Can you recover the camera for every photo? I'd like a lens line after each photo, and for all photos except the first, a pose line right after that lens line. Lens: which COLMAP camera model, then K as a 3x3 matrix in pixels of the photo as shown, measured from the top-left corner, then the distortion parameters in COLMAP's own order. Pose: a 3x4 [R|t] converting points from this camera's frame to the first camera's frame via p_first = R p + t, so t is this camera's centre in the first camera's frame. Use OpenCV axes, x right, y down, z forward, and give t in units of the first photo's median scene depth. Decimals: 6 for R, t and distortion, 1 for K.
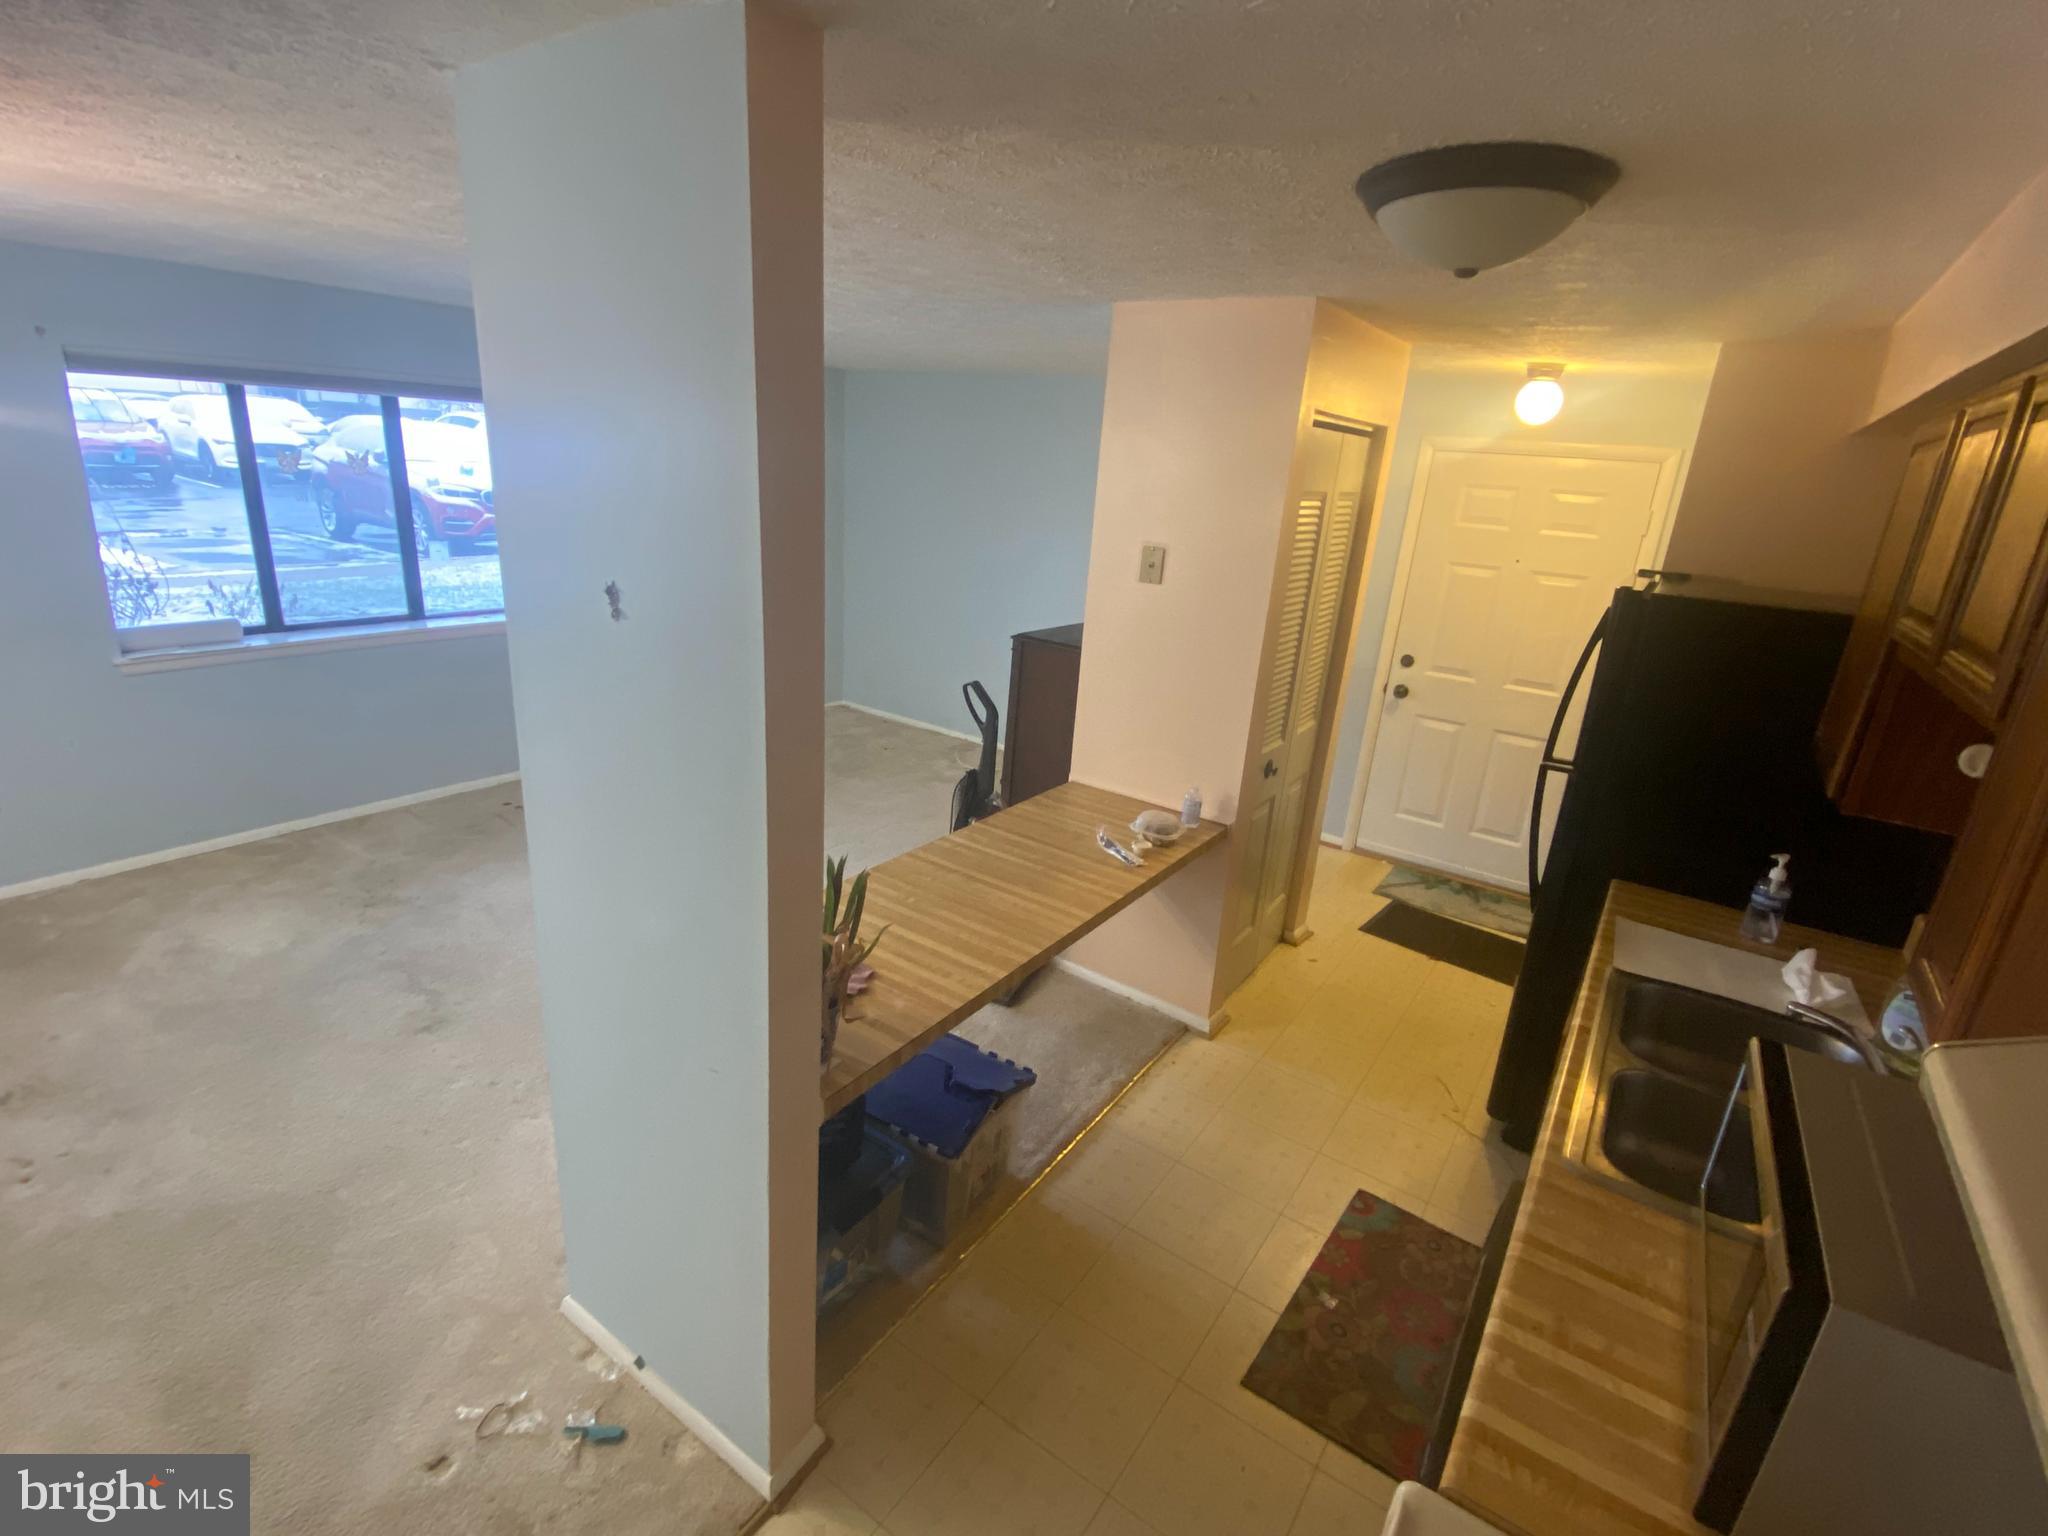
lens RADIAL K [[954.7, 0, 1032.4], [0, 954.7, 762.0], [0, 0, 1]] dist [-0.002451, -0.001458]
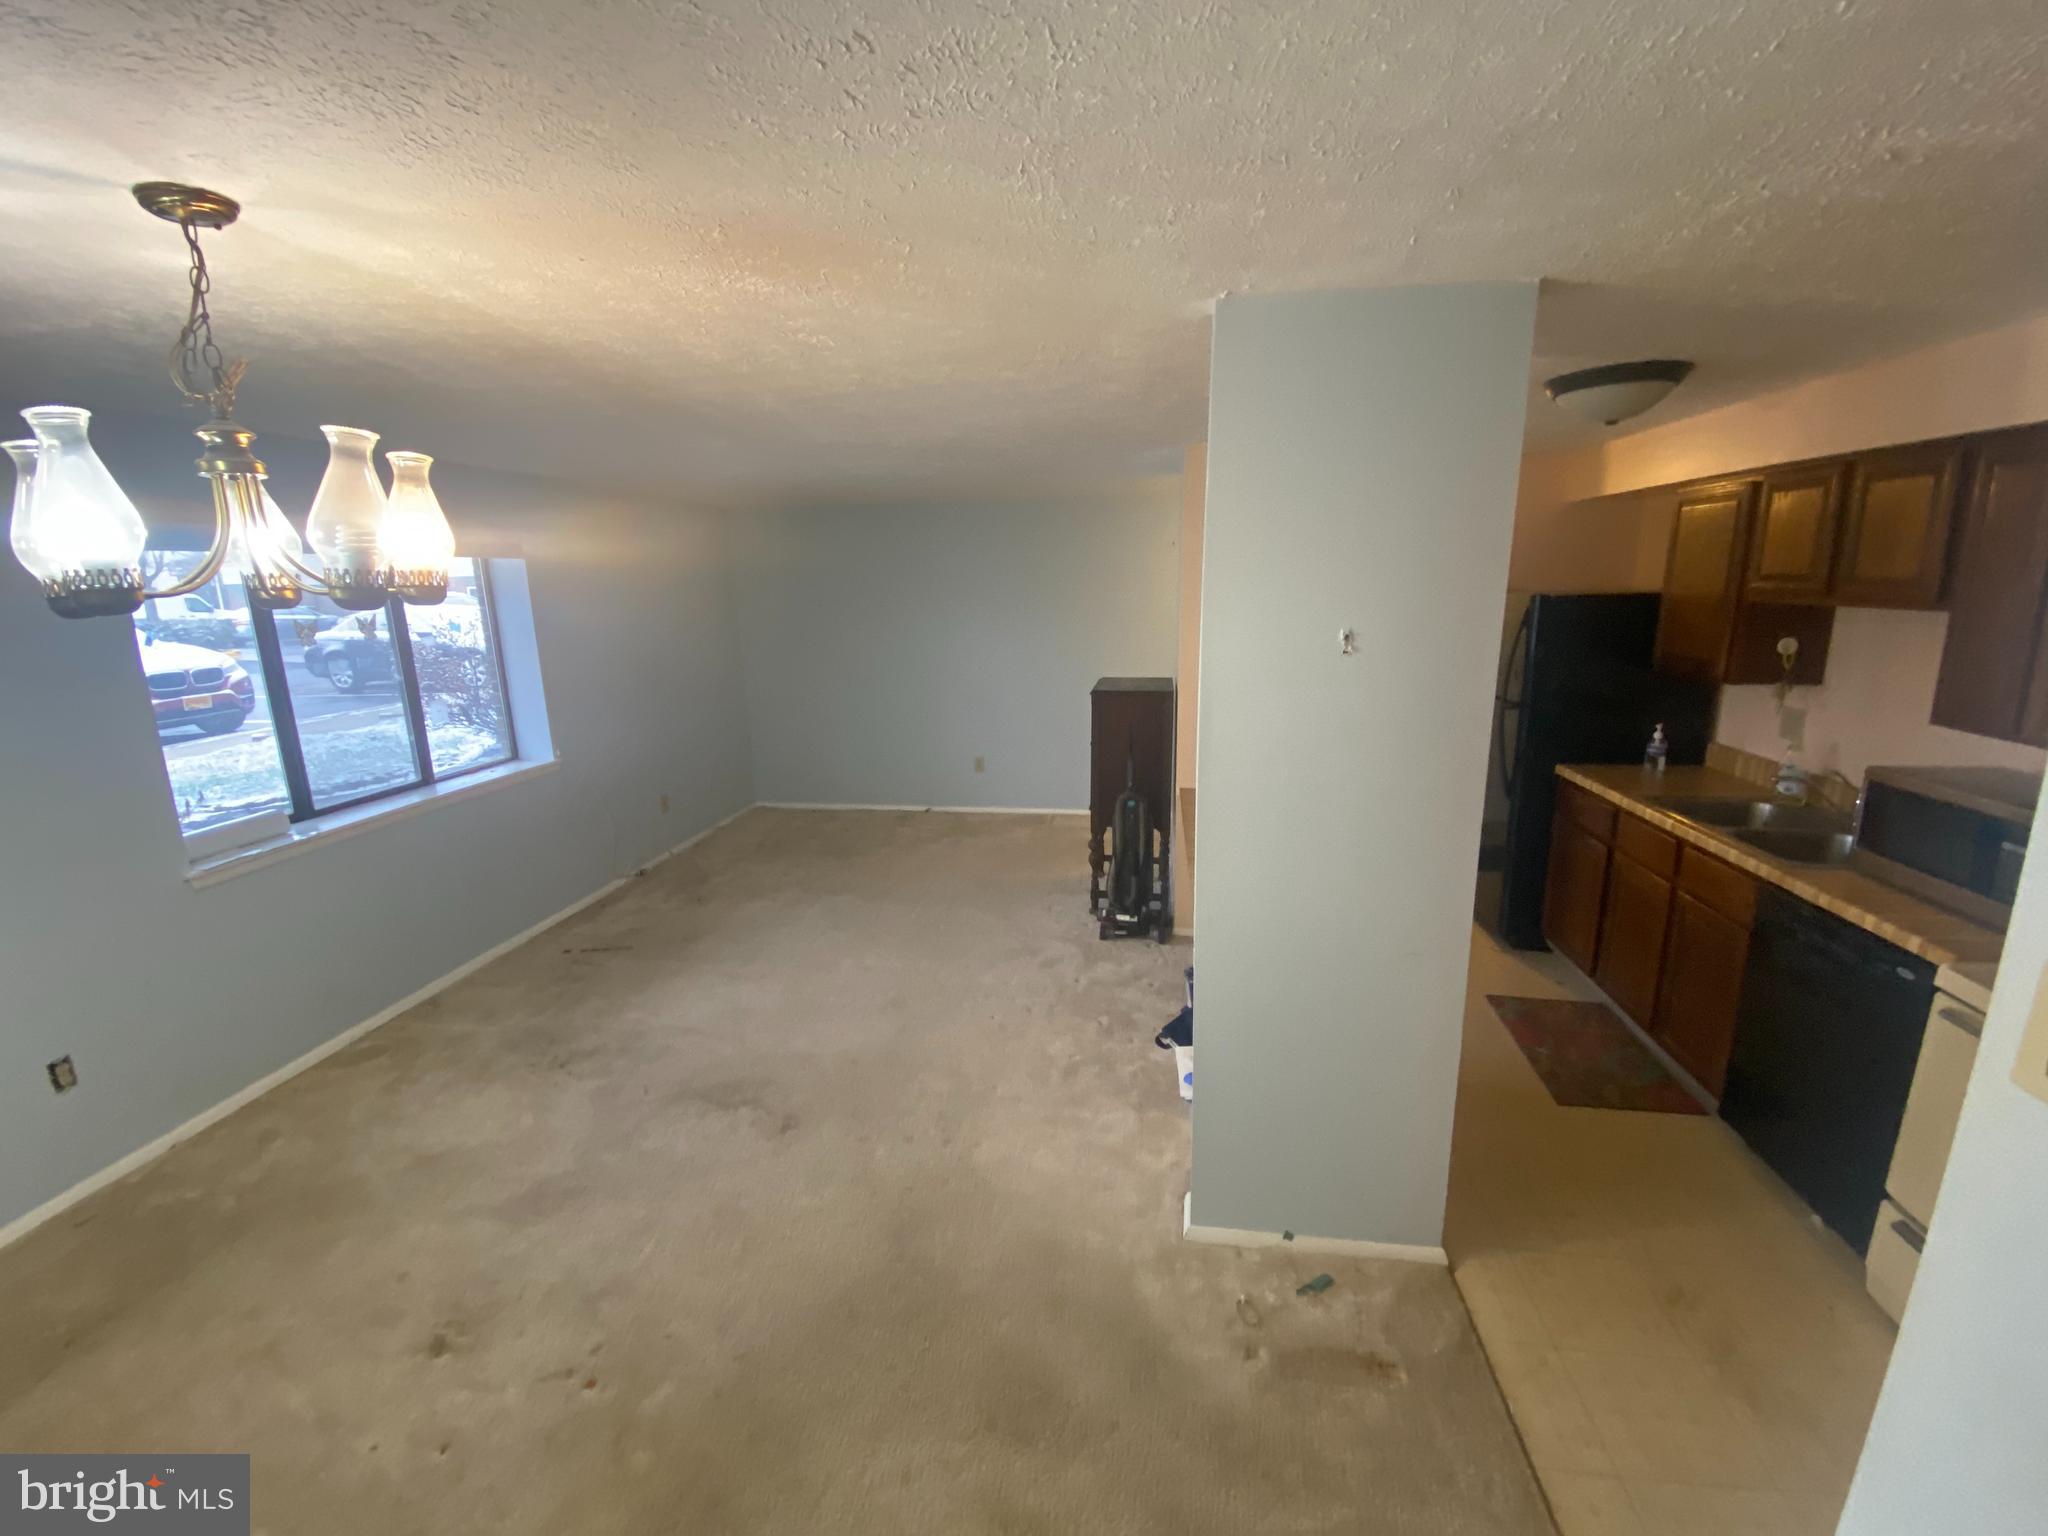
lens RADIAL K [[834.5, 0, 1031.7], [0, 834.5, 762.4], [0, 0, 1]] dist [-0.007384, -0.006798]
pose [[0.897843, -0.180788, 0.401489, -0.550780], [0.212600, 0.976486, -0.035729, -0.017287], [-0.385589, 0.117435, 0.915167, 0.012499]]
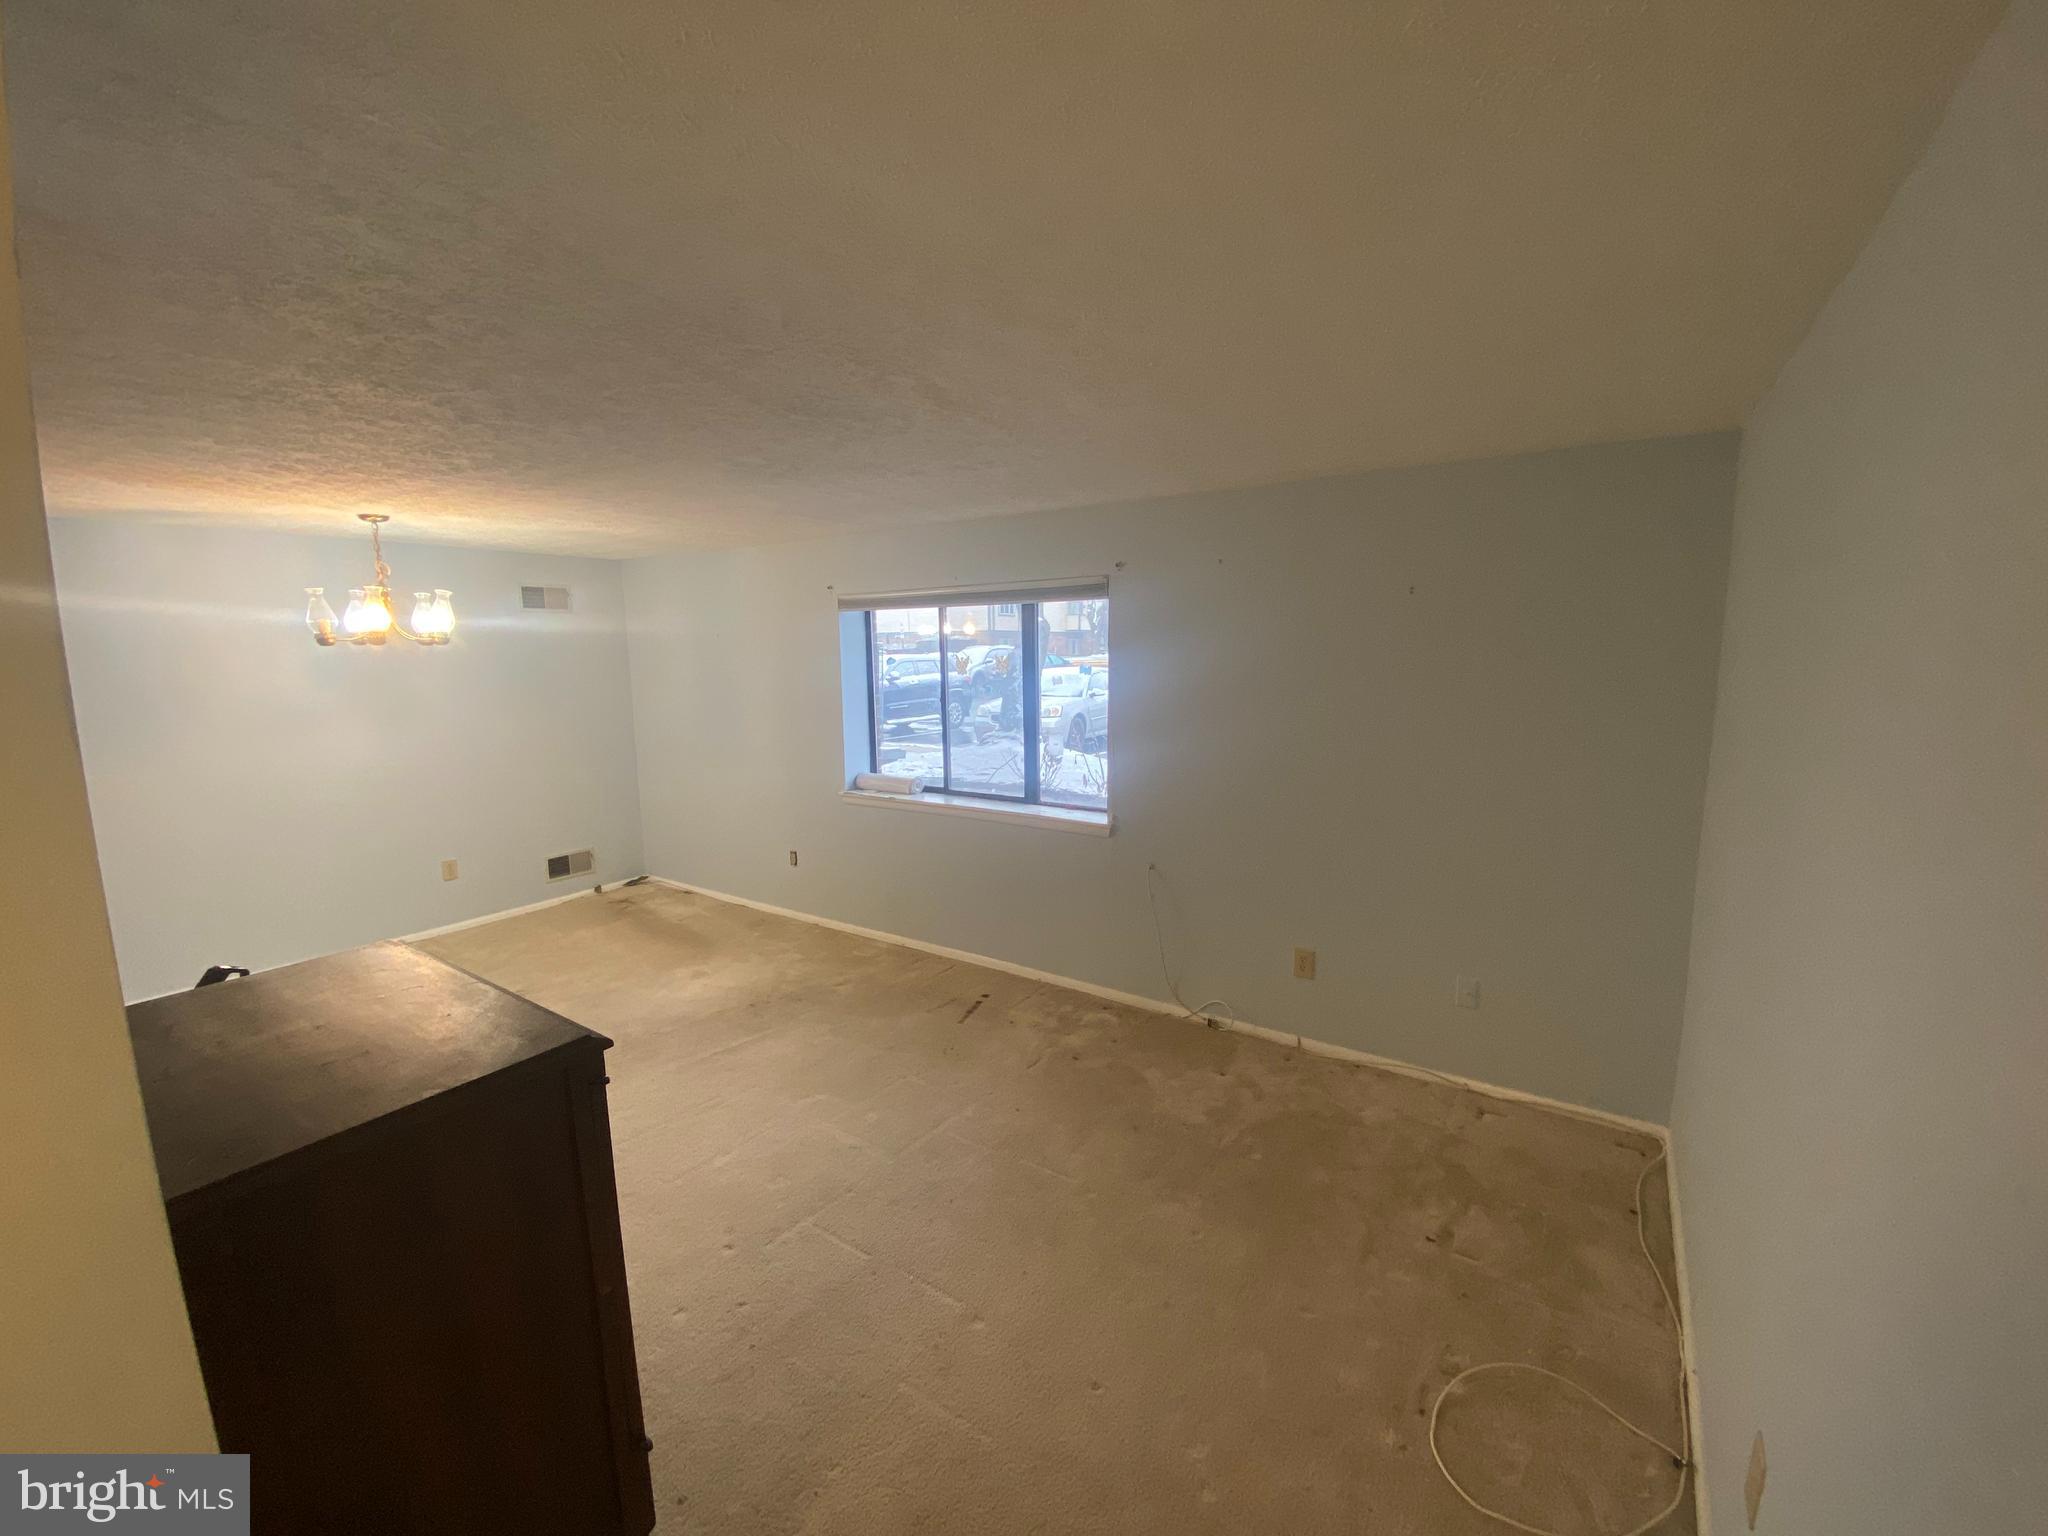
lens RADIAL K [[834.5, 0, 1038.1], [0, 834.5, 770.9], [0, 0, 1]] dist [-0.007384, -0.006798]
pose [[0.003728, 0.080700, -0.996731, 0.353079], [-0.289986, 0.953996, 0.076156, -0.326548], [0.957024, 0.288755, 0.026959, 1.235242]]
